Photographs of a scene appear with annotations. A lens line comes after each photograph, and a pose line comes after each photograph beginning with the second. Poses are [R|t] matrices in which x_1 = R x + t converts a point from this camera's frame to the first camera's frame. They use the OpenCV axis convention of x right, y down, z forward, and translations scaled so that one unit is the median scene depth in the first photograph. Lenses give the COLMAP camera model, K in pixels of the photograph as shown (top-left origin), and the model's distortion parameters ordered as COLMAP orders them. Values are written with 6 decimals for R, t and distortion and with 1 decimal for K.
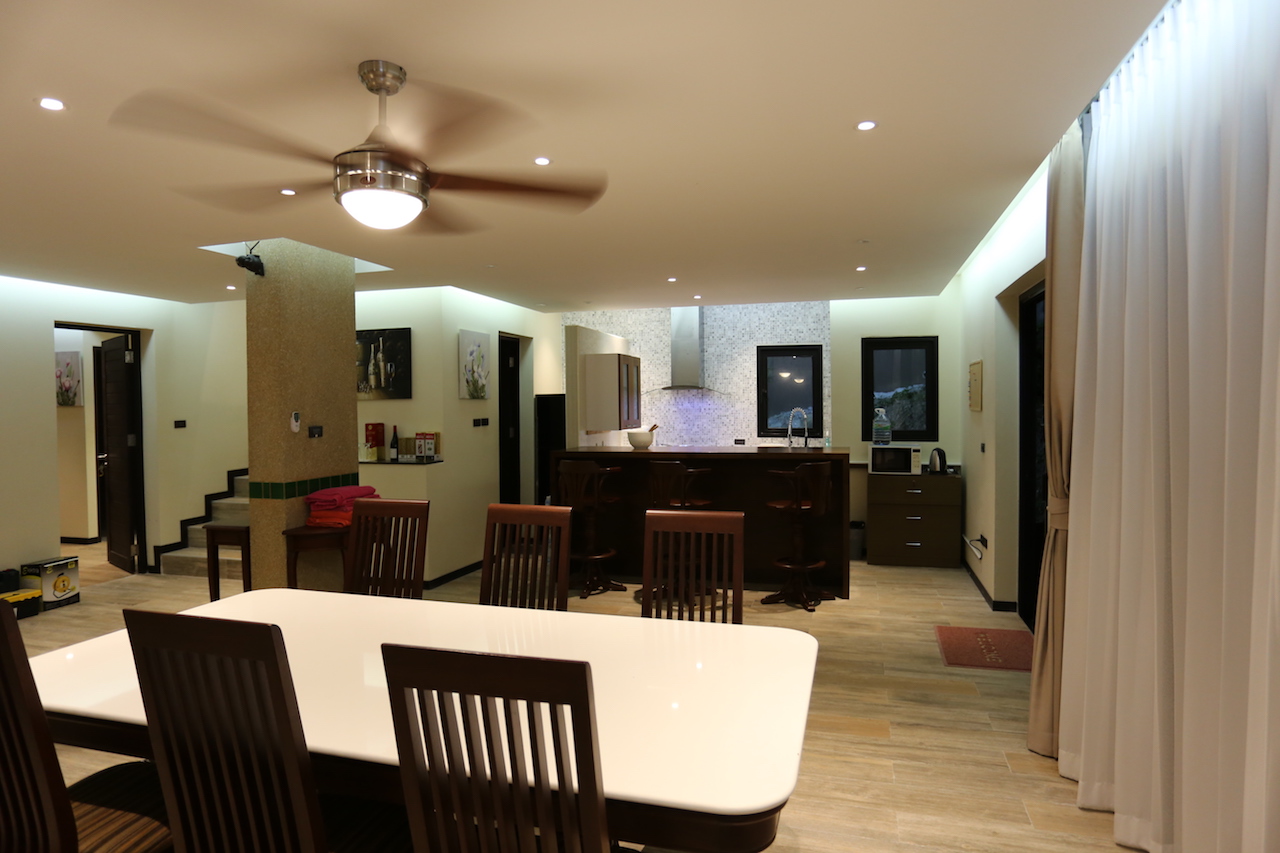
lens RADIAL K [[755.0, 0, 638.6], [0, 755.0, 427.7], [0, 0, 1]] dist [-0.030915, 0.000225]
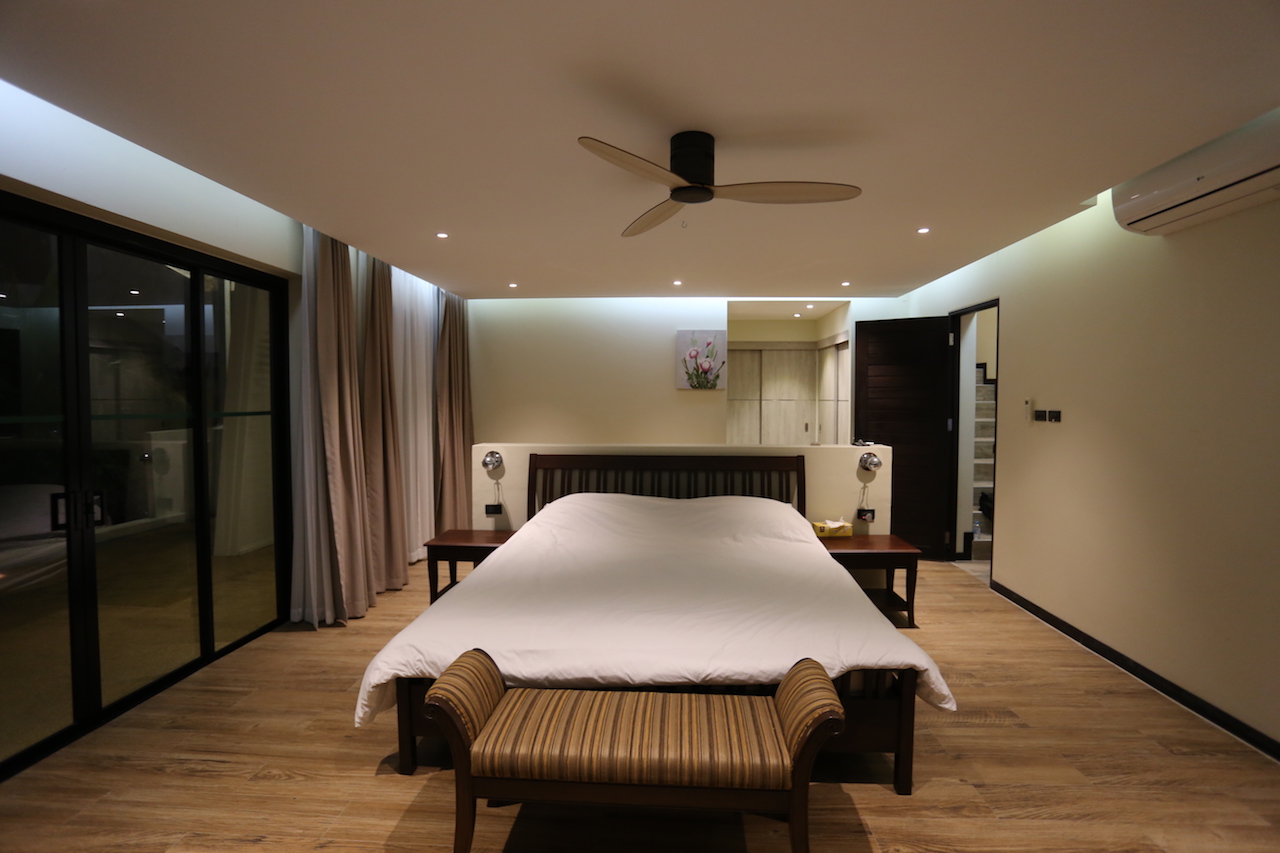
lens RADIAL K [[630.8, 0, 643.8], [0, 630.8, 423.9], [0, 0, 1]] dist [-0.036664, -0.000020]
pose [[0.975349, -0.004026, 0.220629, -1.022281], [-0.000269, 0.999811, 0.019433, -0.000441], [-0.220666, -0.019014, 0.975164, 0.241629]]
